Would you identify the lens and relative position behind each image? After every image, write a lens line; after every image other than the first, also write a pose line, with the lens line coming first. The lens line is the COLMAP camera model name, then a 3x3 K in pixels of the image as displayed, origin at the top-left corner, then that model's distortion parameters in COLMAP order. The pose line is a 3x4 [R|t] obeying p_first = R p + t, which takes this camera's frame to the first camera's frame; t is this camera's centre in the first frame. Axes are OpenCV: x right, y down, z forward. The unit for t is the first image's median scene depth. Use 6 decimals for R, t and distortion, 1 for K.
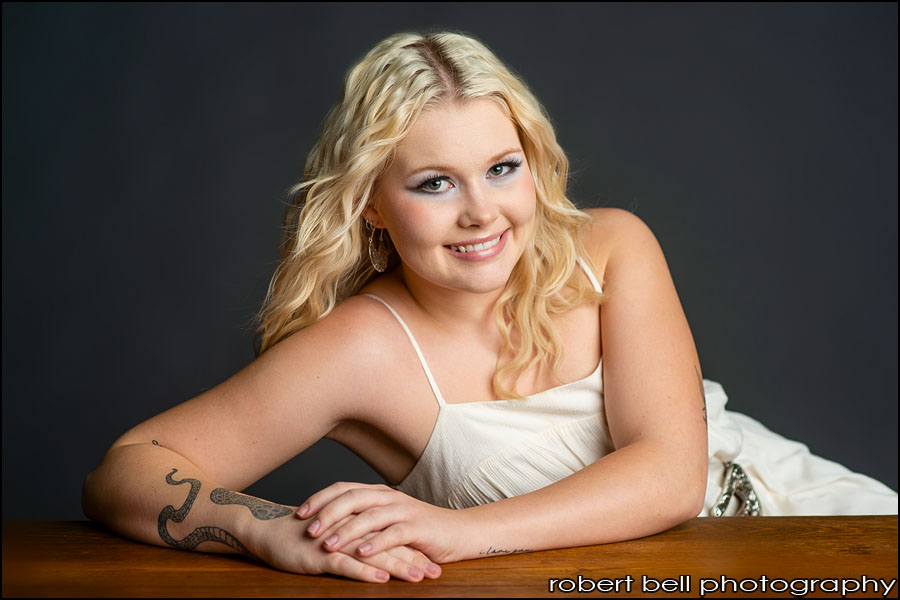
lens RADIAL K [[2197.5, 0, 450.0], [0, 2197.5, 300.0], [0, 0, 1]] dist [-0.006855, -0.334705]
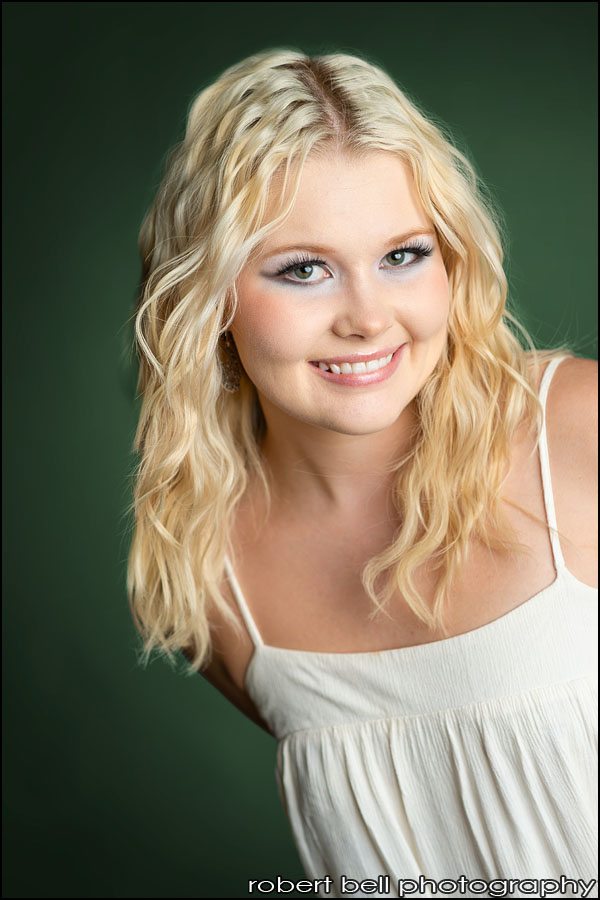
lens RADIAL K [[2181.8, 0, 300.0], [0, 2181.8, 450.0], [0, 0, 1]] dist [-0.265260, -0.341781]
pose [[0.996091, 0.088294, -0.002442, -0.001509], [-0.087970, 0.994164, 0.062445, -0.039393], [0.007942, -0.061986, 0.998045, 0.321651]]
